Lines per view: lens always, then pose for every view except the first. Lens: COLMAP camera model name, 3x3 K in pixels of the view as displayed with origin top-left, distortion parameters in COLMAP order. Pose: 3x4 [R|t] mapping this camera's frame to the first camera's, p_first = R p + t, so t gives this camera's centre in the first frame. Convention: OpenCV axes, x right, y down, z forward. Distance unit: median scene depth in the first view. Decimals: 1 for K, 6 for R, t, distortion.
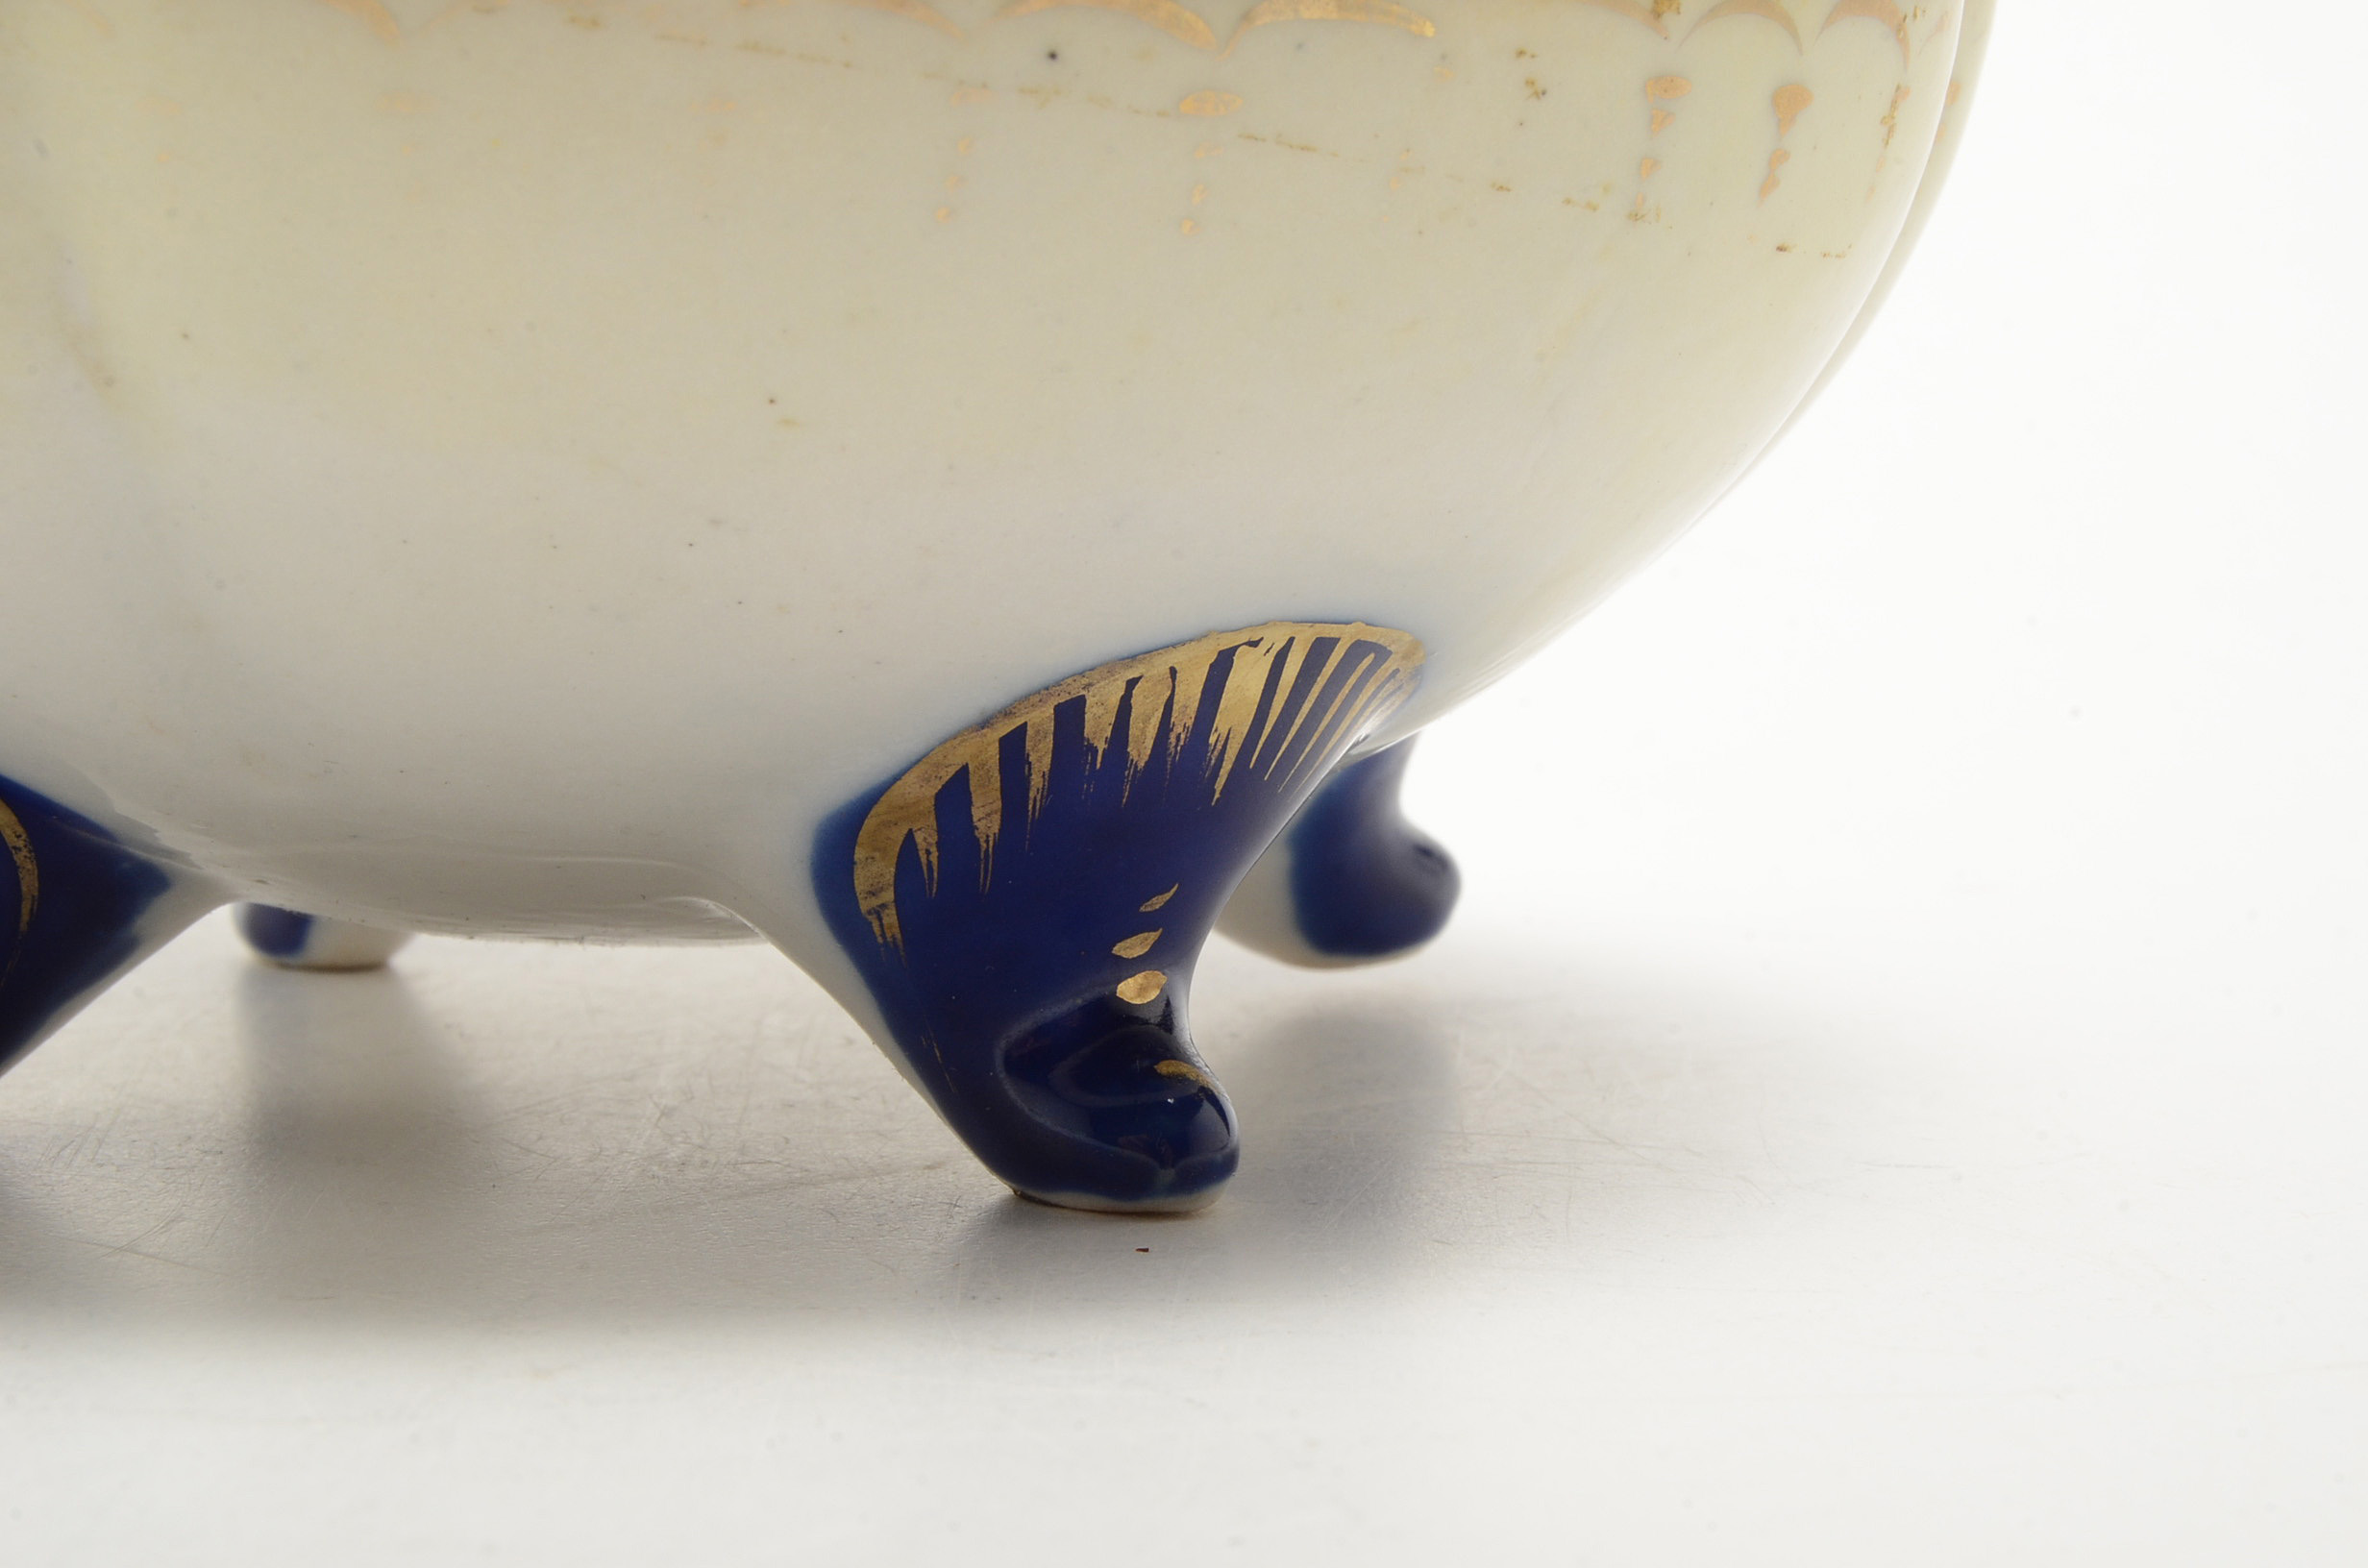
lens RADIAL K [[5039.8, 0, 1180.3], [0, 5039.8, 786.2], [0, 0, 1]] dist [-0.026490, 0.000000]
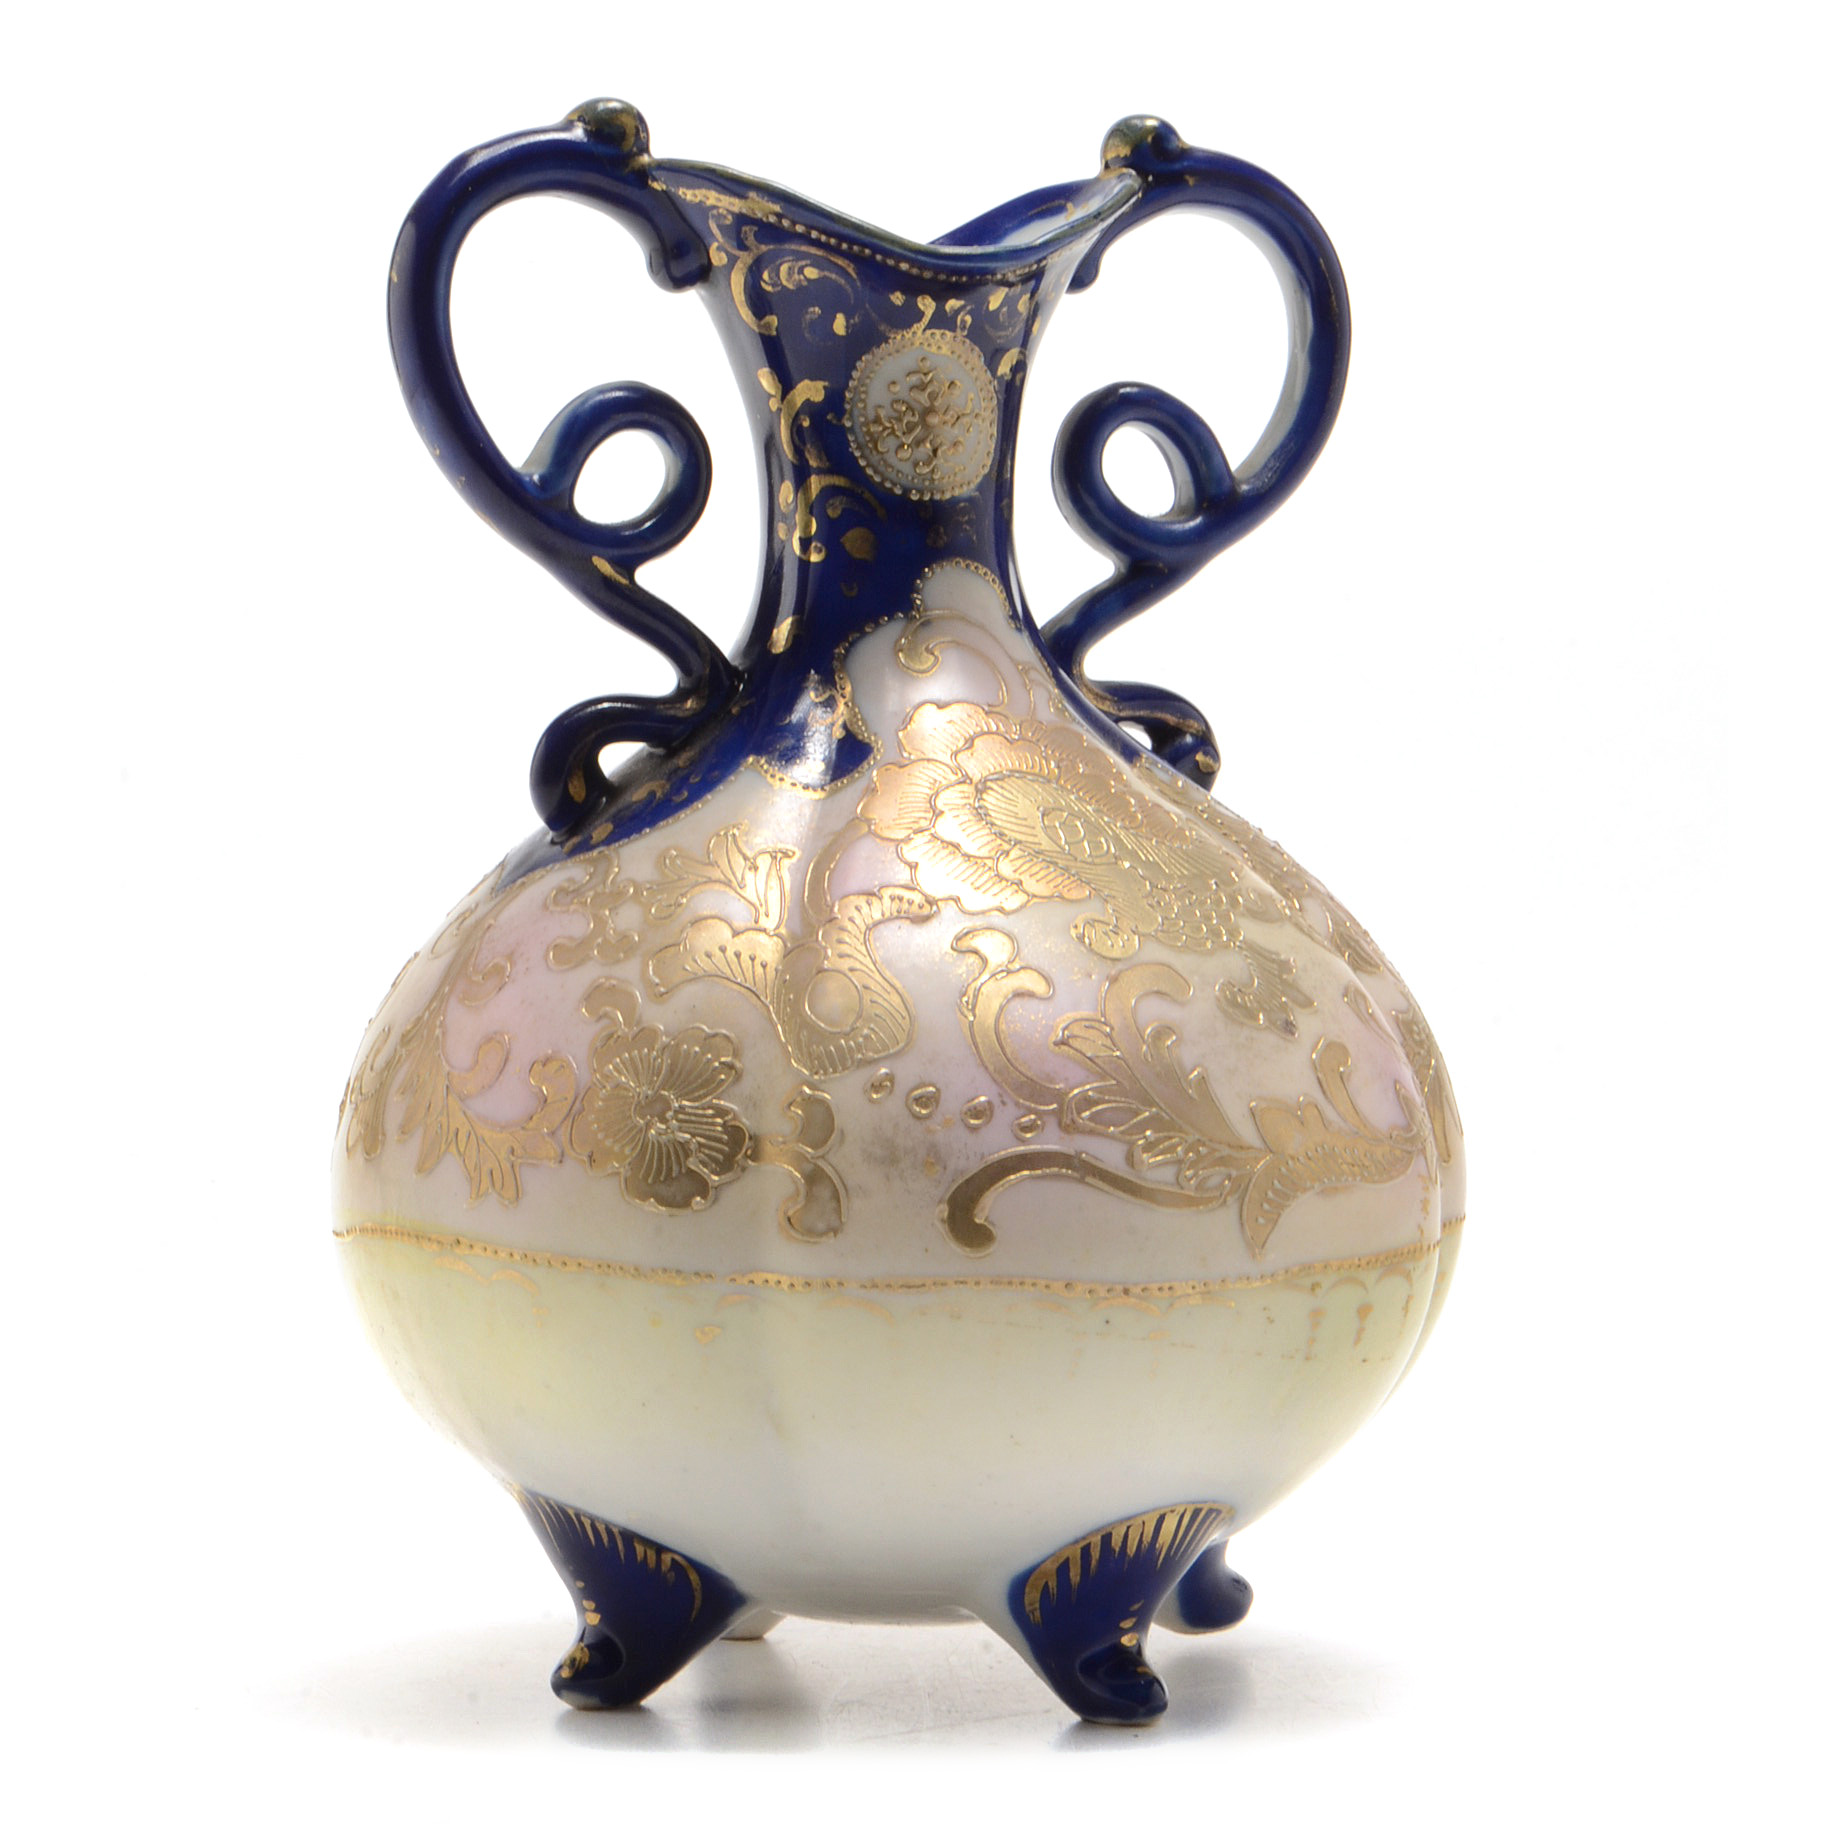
lens RADIAL K [[4880.9, 0, 907.1], [0, 4880.9, 903.4], [0, 0, 1]] dist [-0.031723, 0.000000]
pose [[0.999776, -0.011977, -0.017424, -0.077007], [0.009848, 0.993022, -0.117519, -0.044846], [0.018710, 0.117321, 0.992918, -1.622471]]
